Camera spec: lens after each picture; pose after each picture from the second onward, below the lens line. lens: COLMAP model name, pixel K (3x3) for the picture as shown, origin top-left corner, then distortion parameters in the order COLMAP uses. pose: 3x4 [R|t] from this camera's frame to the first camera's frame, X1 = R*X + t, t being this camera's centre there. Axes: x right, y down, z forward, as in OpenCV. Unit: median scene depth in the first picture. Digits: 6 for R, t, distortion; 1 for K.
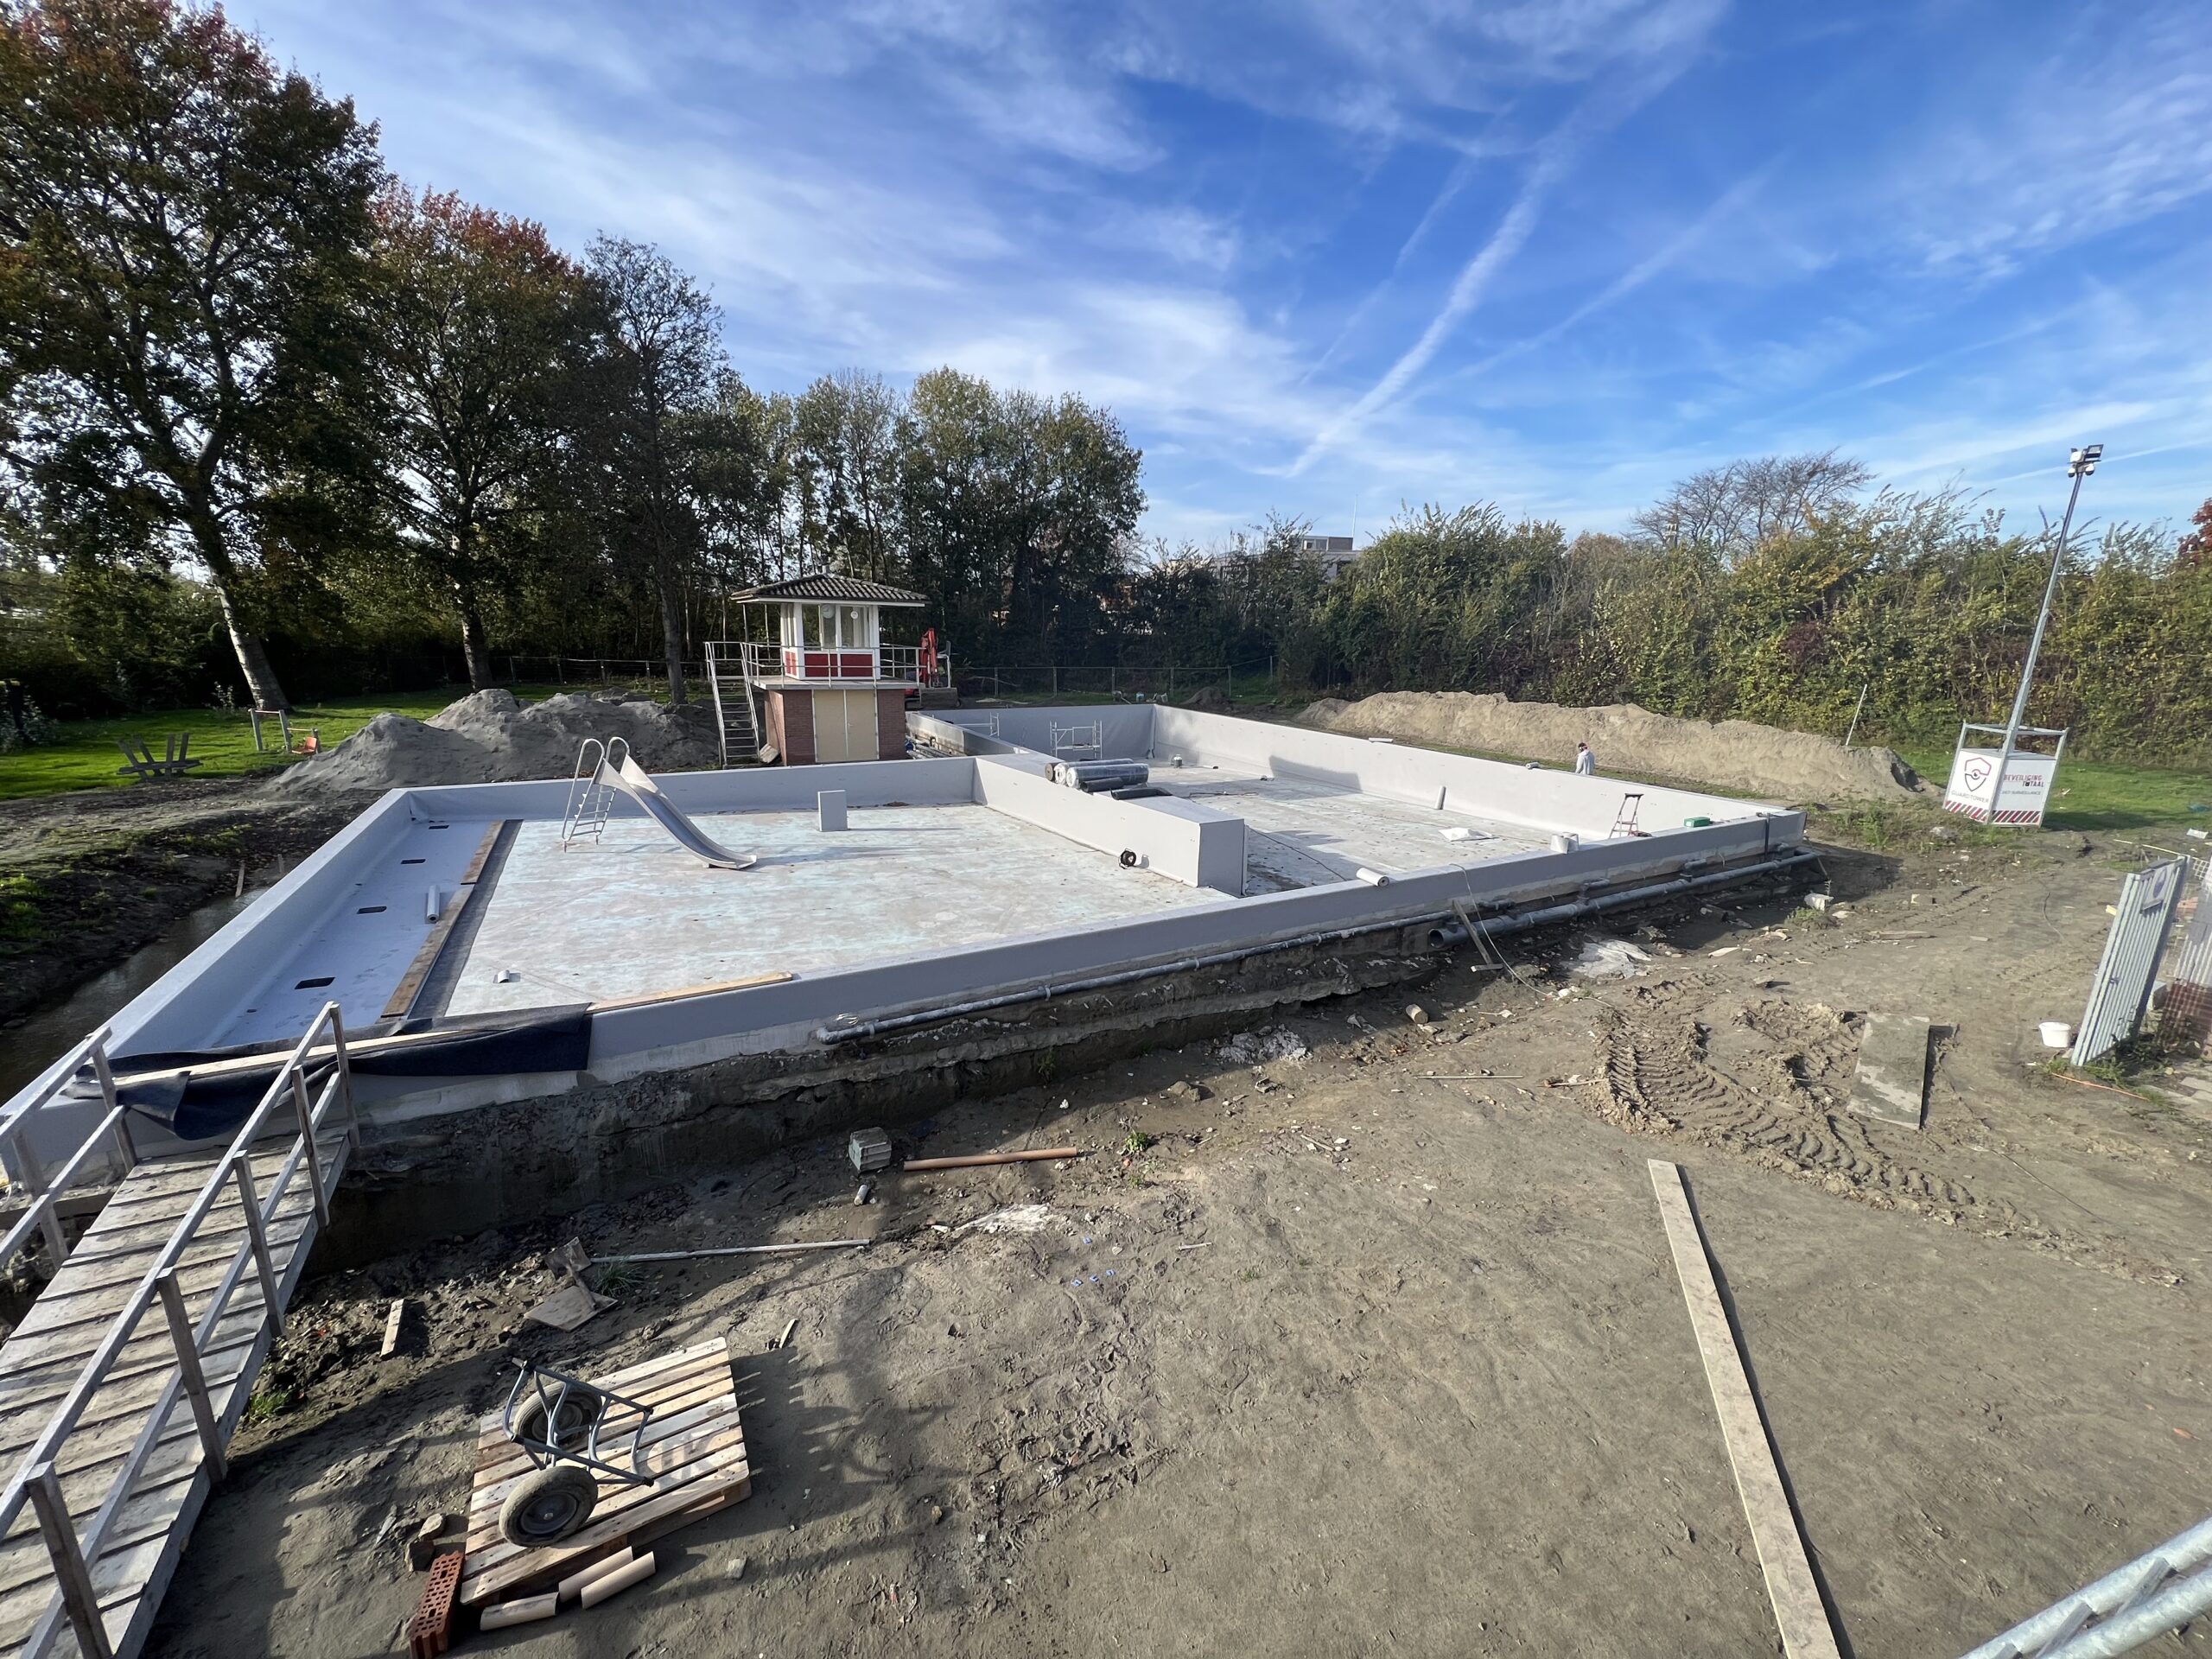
lens RADIAL K [[883.7, 0, 1114.7], [0, 883.7, 843.9], [0, 0, 1]] dist [0.001886, 0.000007]
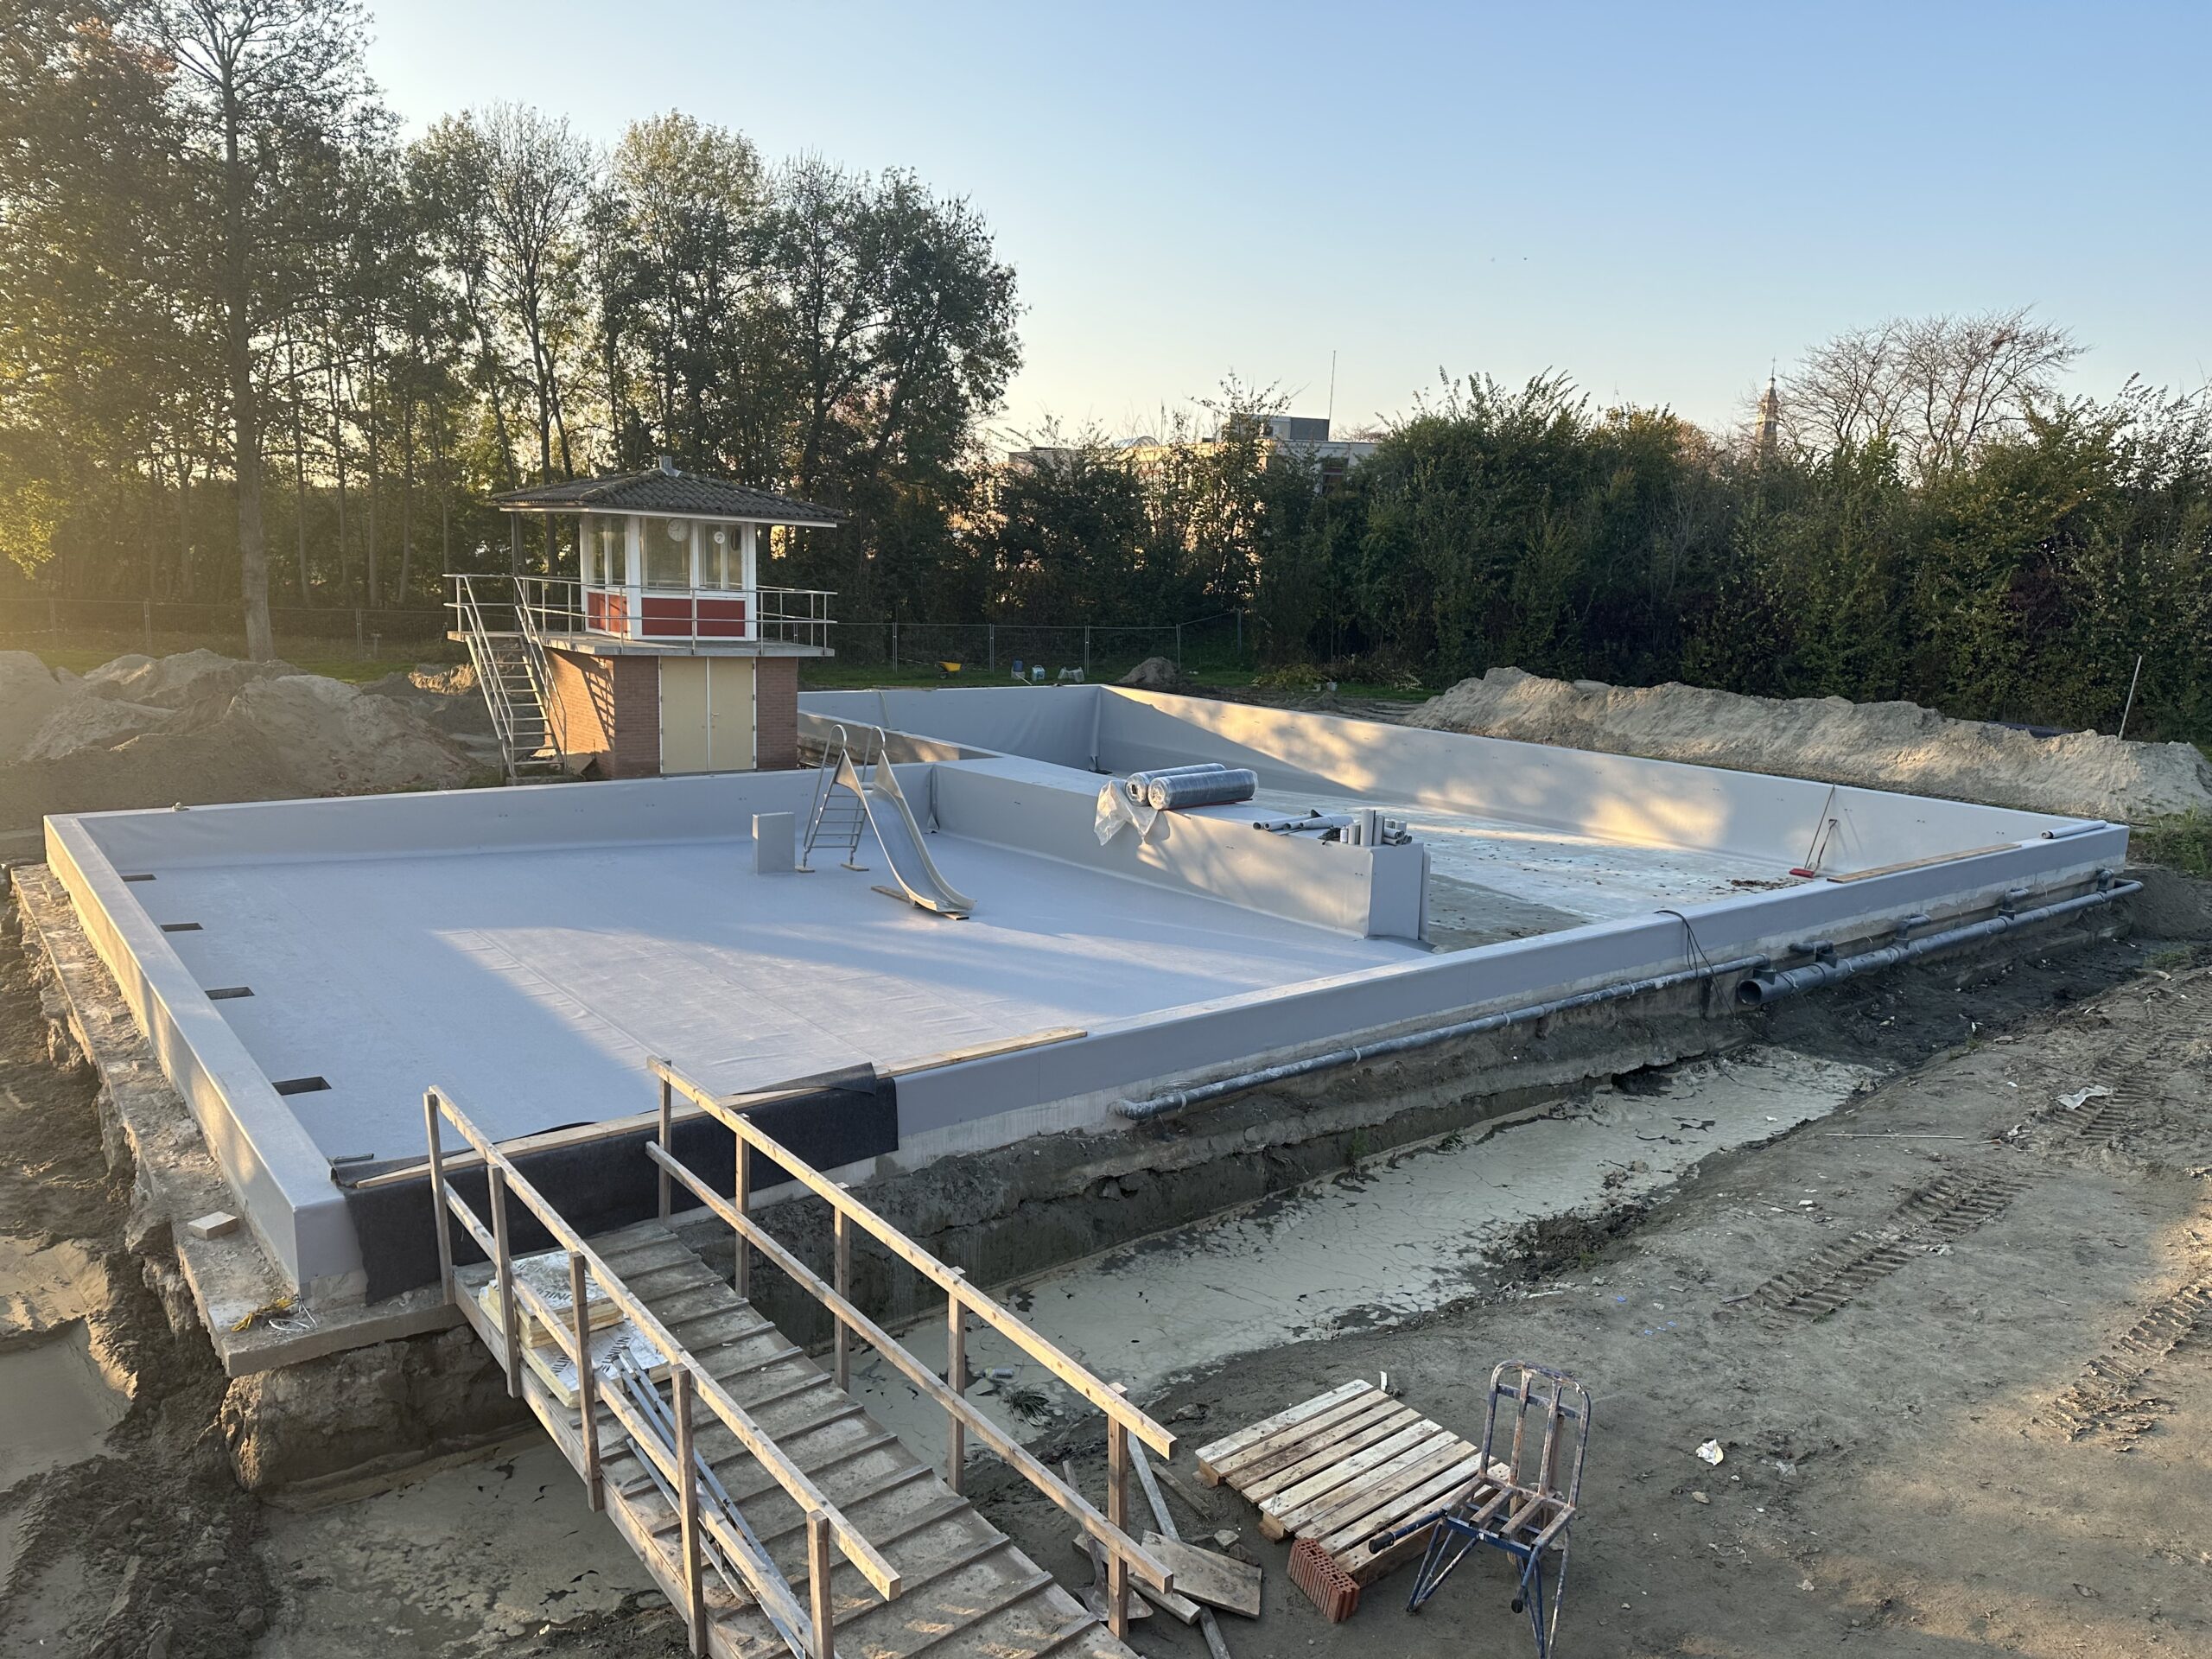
lens RADIAL K [[1525.2, 0, 1099.8], [0, 1525.2, 870.5], [0, 0, 1]] dist [0.118247, -0.175452]
pose [[0.987633, -0.015490, 0.156018, -0.175308], [0.021408, 0.999111, -0.036324, 0.018871], [-0.155317, 0.039214, 0.987086, -0.094946]]
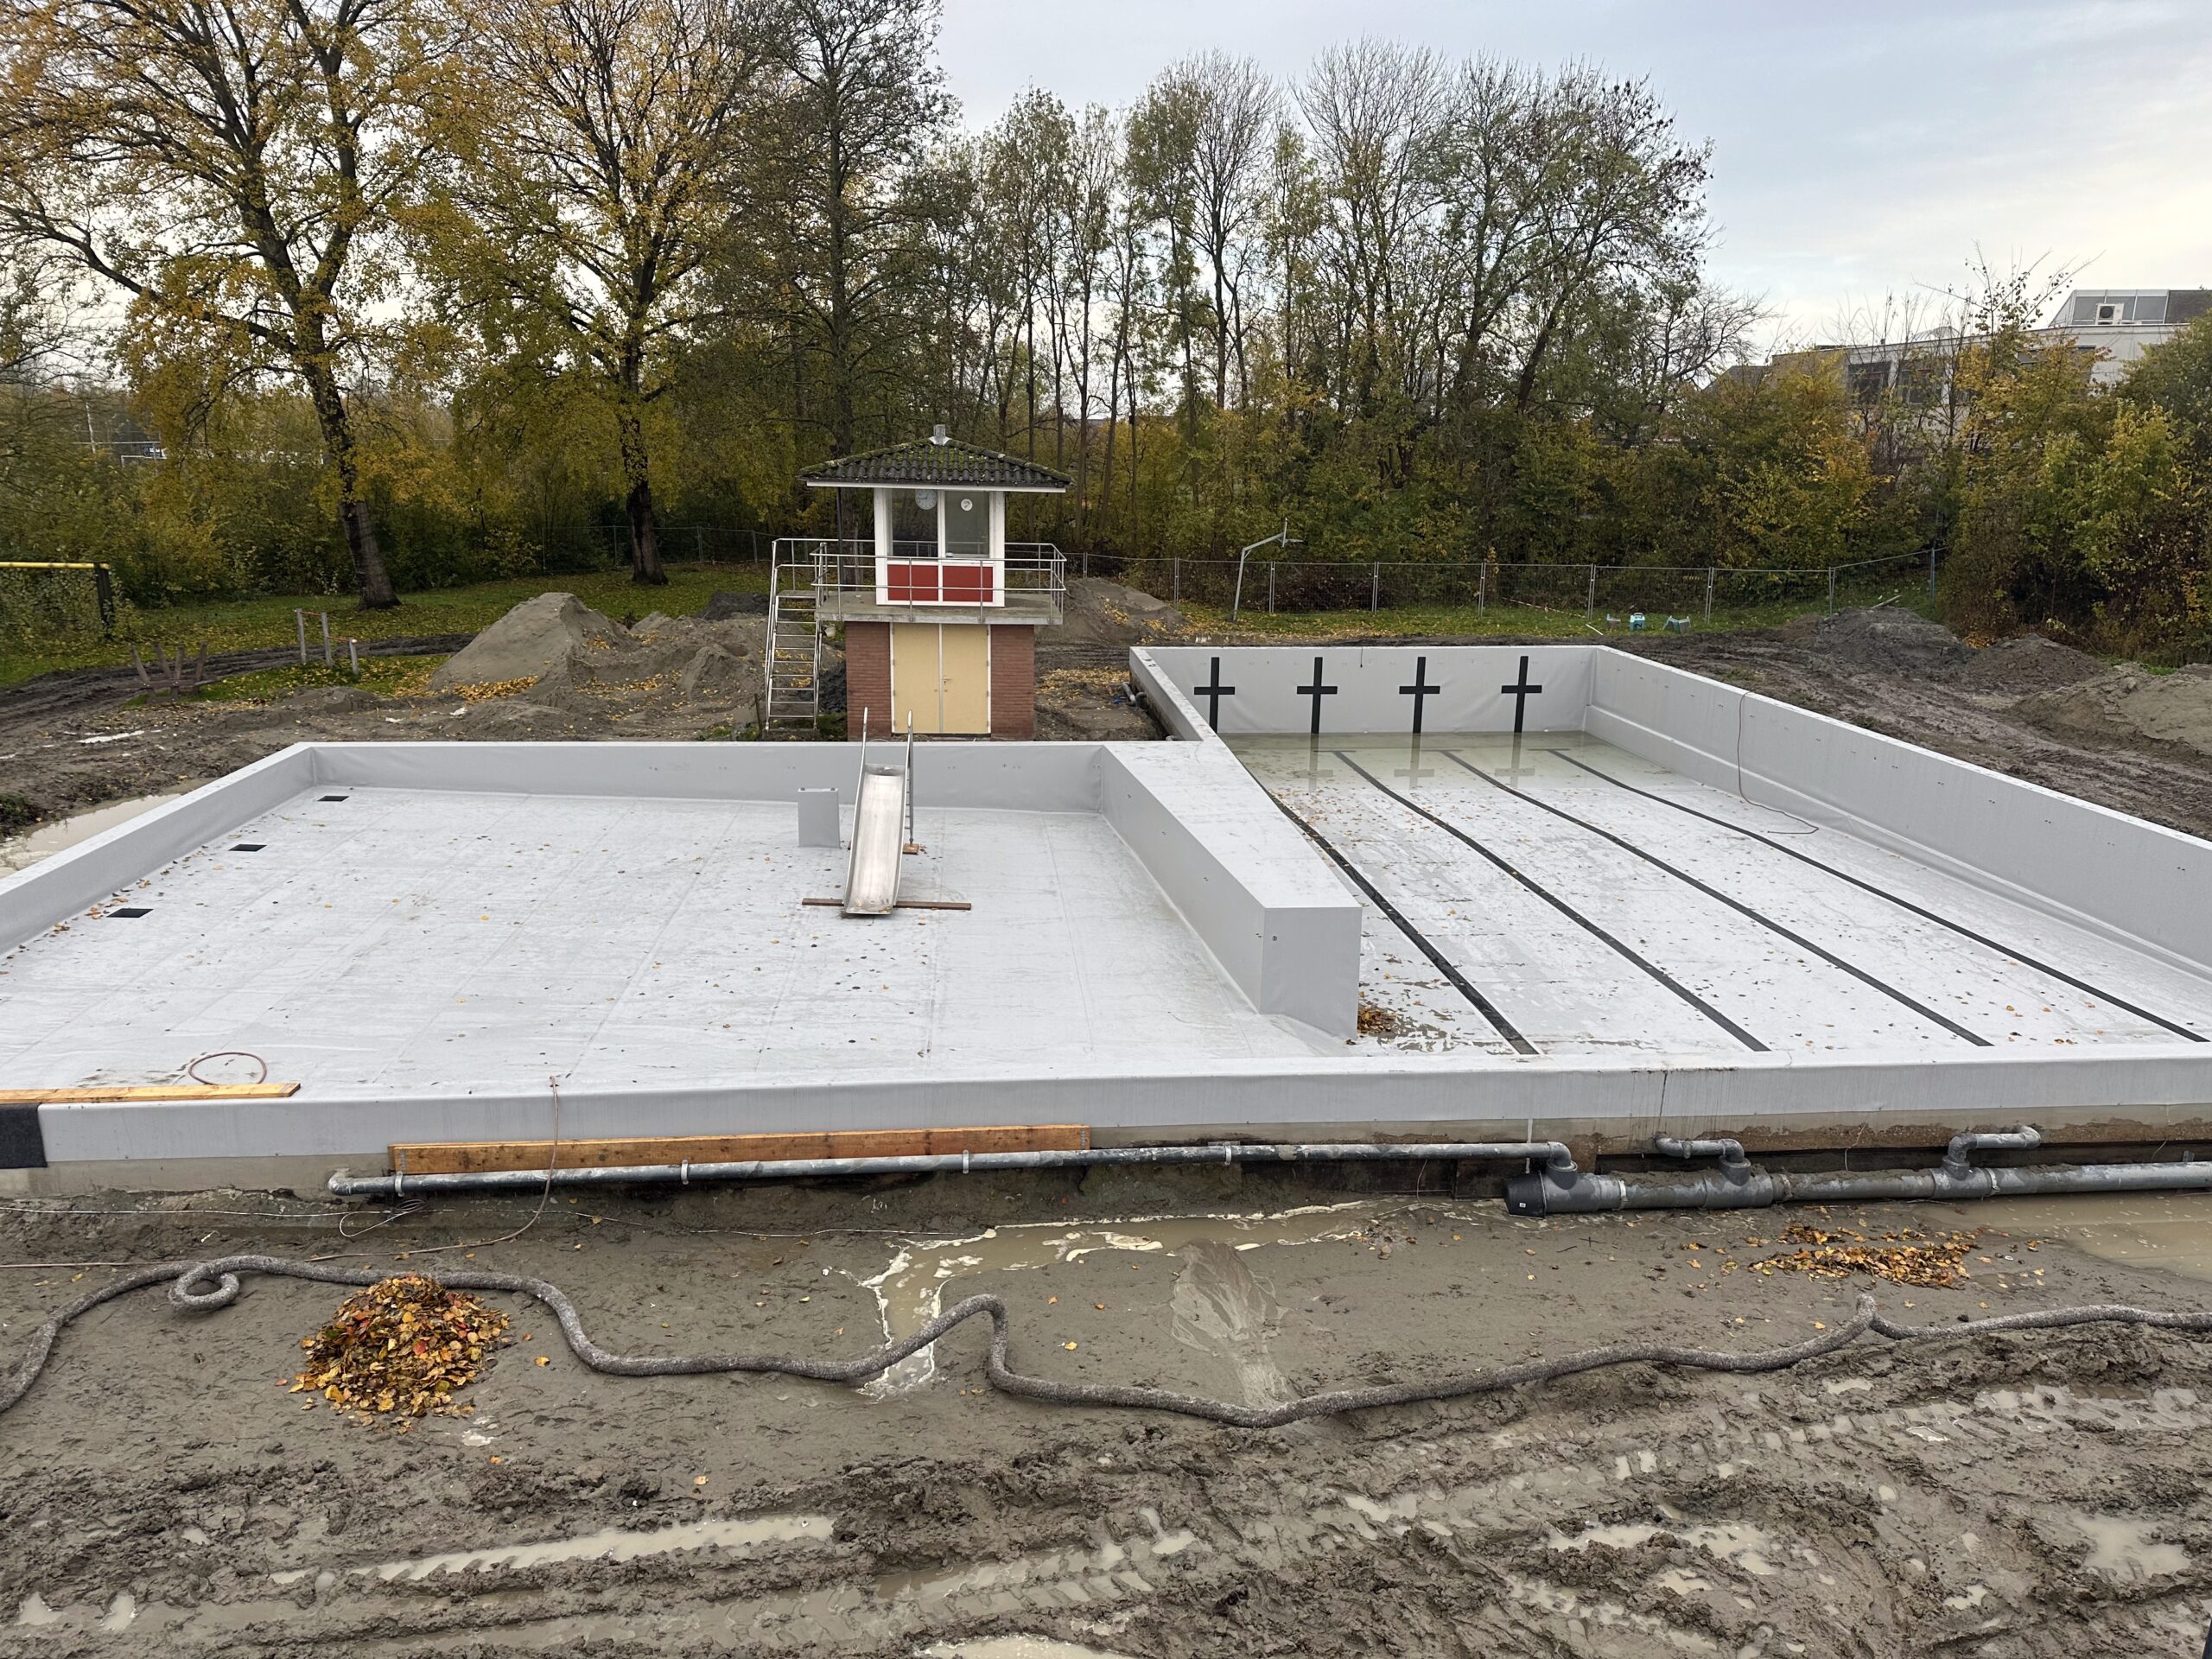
lens RADIAL K [[1568.3, 0, 1106.0], [0, 1568.3, 829.5], [0, 0, 1]] dist [0.026543, -0.002390]
pose [[0.913553, 0.095155, -0.395432, 0.226813], [-0.097439, 0.995138, 0.014354, -0.046059], [0.394875, 0.025418, 0.918383, 0.007779]]
